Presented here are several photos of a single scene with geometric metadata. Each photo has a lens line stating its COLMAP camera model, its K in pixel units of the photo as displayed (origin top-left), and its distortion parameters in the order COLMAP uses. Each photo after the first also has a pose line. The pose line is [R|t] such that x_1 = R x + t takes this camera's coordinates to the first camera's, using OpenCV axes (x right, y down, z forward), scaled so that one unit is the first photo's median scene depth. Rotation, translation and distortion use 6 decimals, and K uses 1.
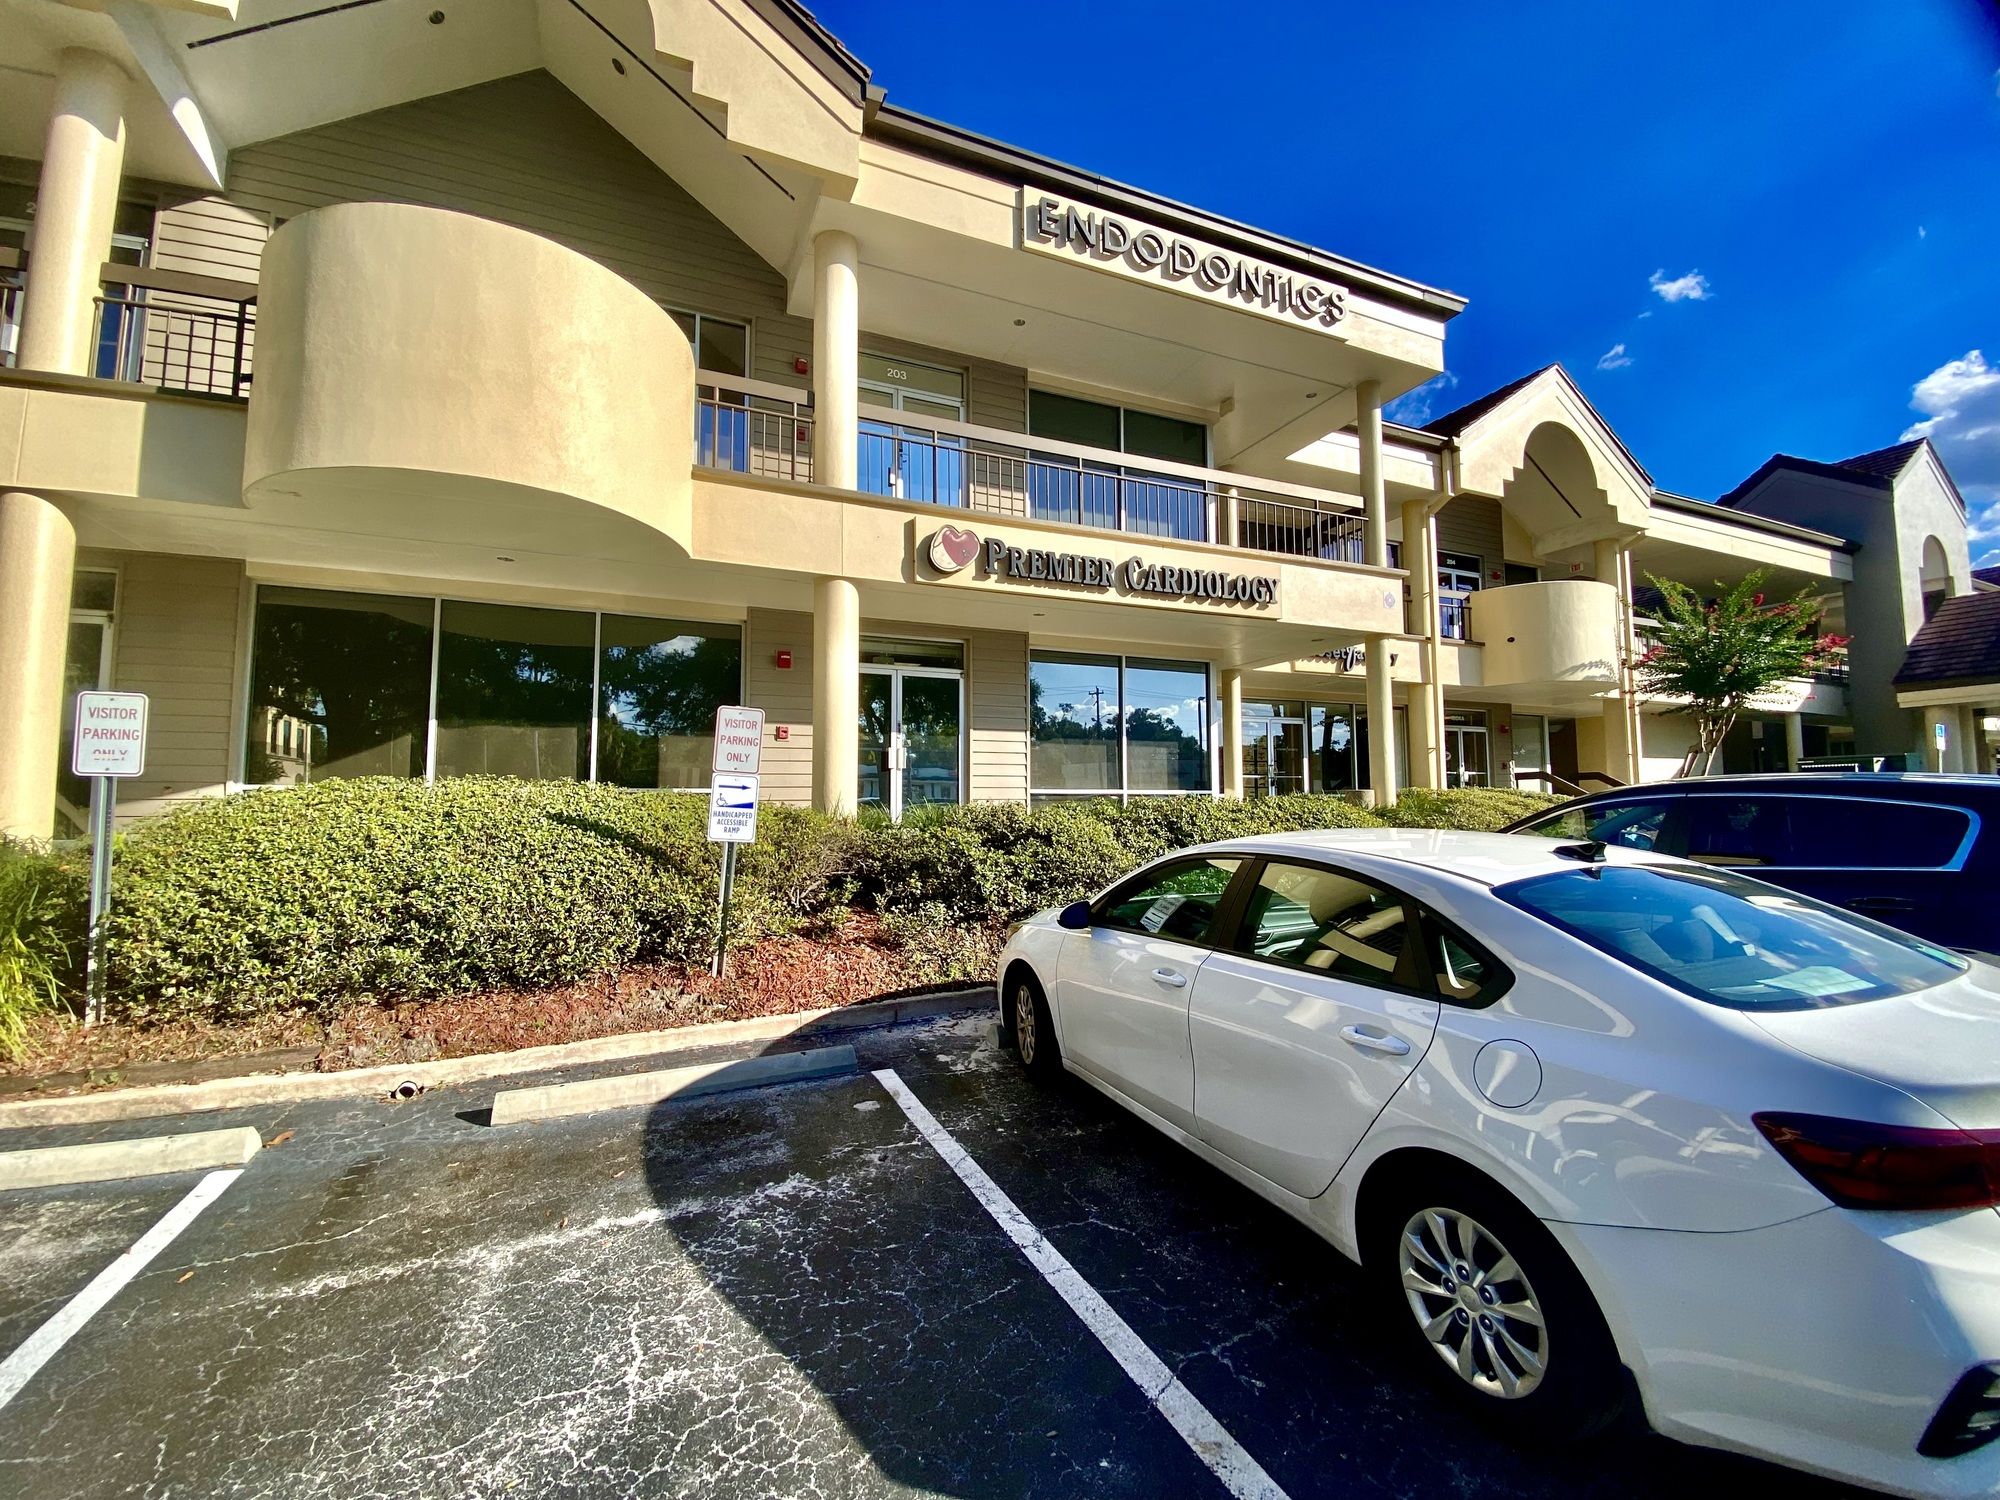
lens RADIAL K [[791.6, 0, 1000.0], [0, 791.6, 750.0], [0, 0, 1]] dist [0.053799, -0.038762]
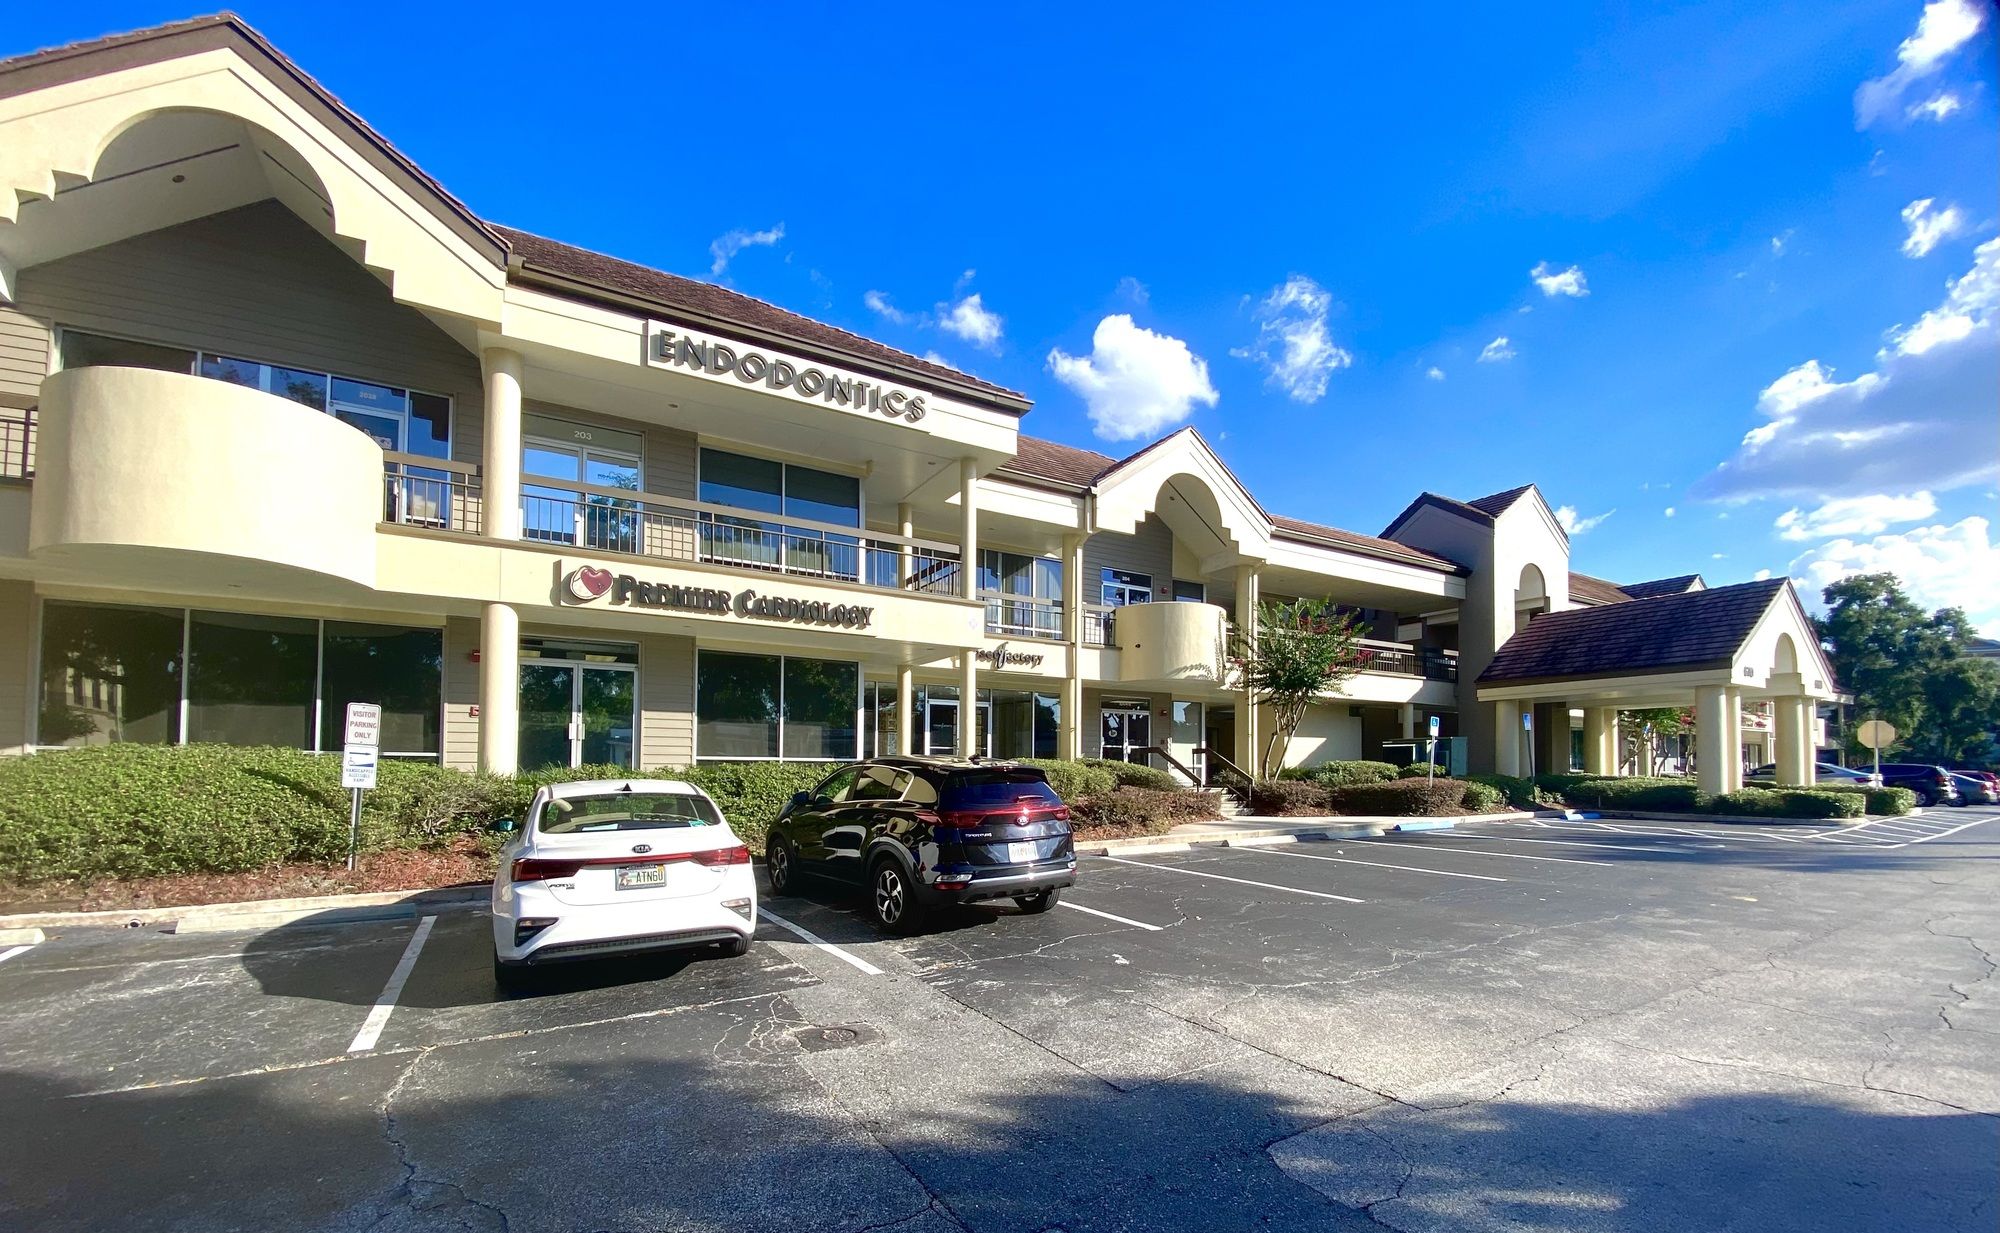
lens RADIAL K [[788.3, 0, 986.1], [0, 788.3, 754.9], [0, 0, 1]] dist [0.038486, -0.026803]
pose [[0.993586, 0.012166, 0.112426, 0.464775], [-0.017477, 0.998771, 0.046375, -0.029347], [-0.111723, -0.048043, 0.992577, -0.463712]]
